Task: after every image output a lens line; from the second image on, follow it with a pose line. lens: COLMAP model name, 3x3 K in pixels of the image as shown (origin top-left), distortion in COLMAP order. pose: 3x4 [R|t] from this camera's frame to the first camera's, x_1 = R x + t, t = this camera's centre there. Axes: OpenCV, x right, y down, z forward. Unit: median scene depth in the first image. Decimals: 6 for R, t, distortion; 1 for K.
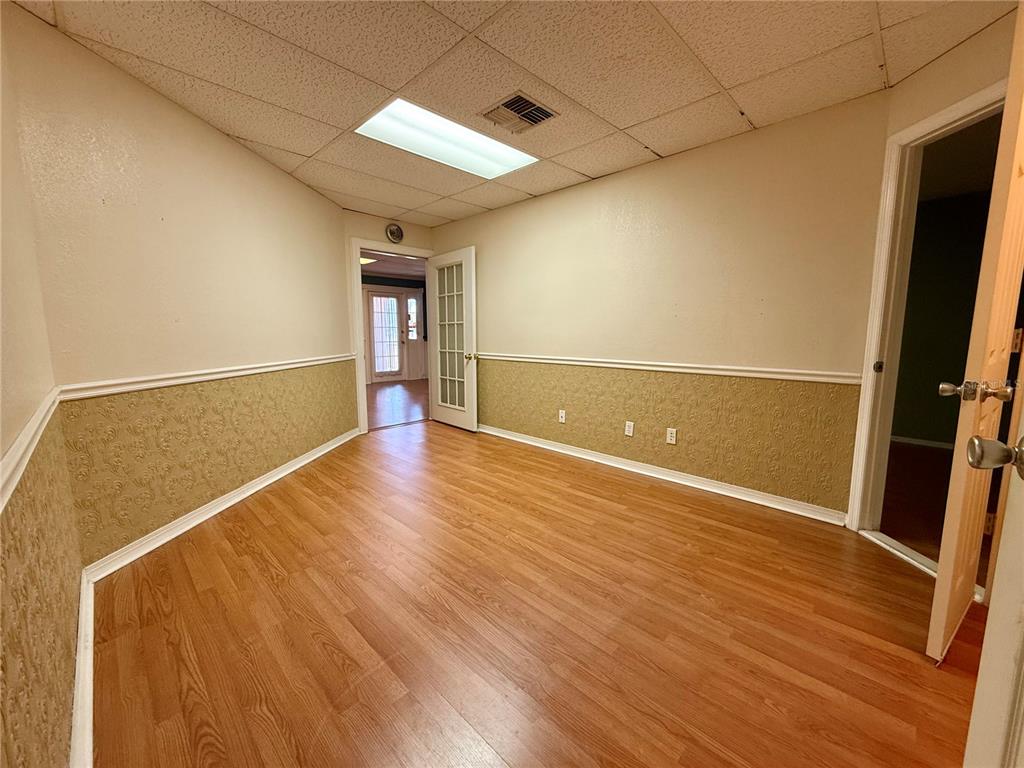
lens RADIAL K [[411.0, 0, 512.2], [0, 411.0, 384.9], [0, 0, 1]] dist [-0.002805, 0.000315]
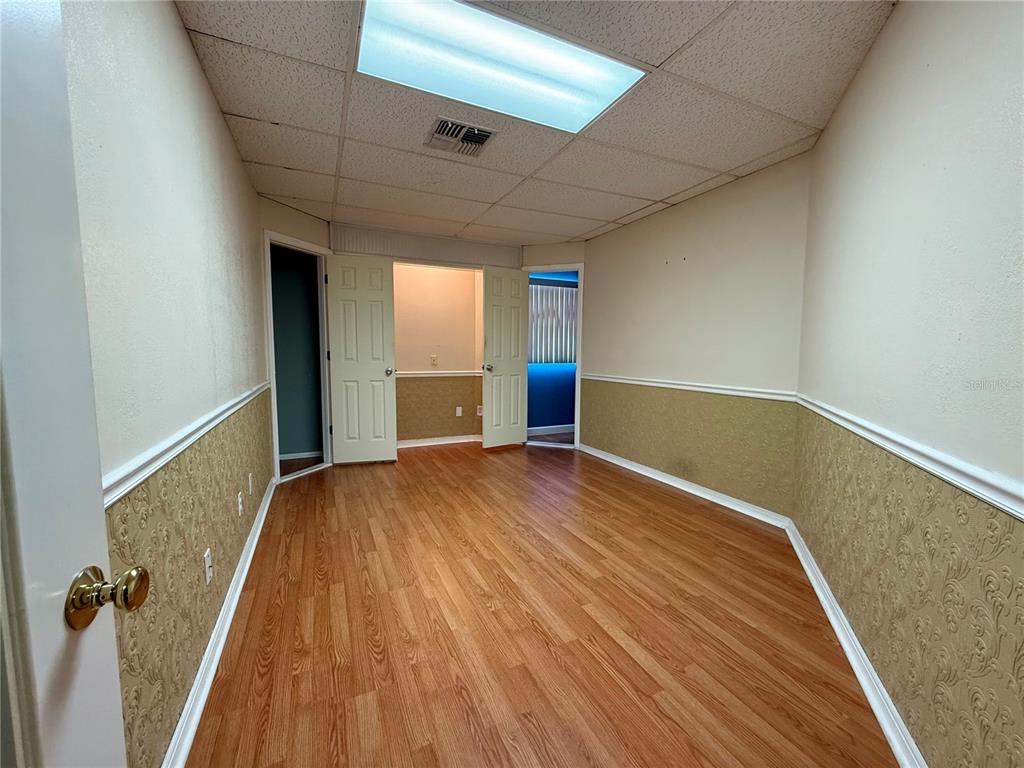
lens RADIAL K [[411.0, 0, 514.0], [0, 411.0, 394.8], [0, 0, 1]] dist [-0.002805, 0.000315]
pose [[-0.941068, -0.039811, 0.335867, -0.396382], [0.041259, 0.972119, 0.230831, -0.231327], [-0.335692, 0.231086, -0.913187, 1.695536]]
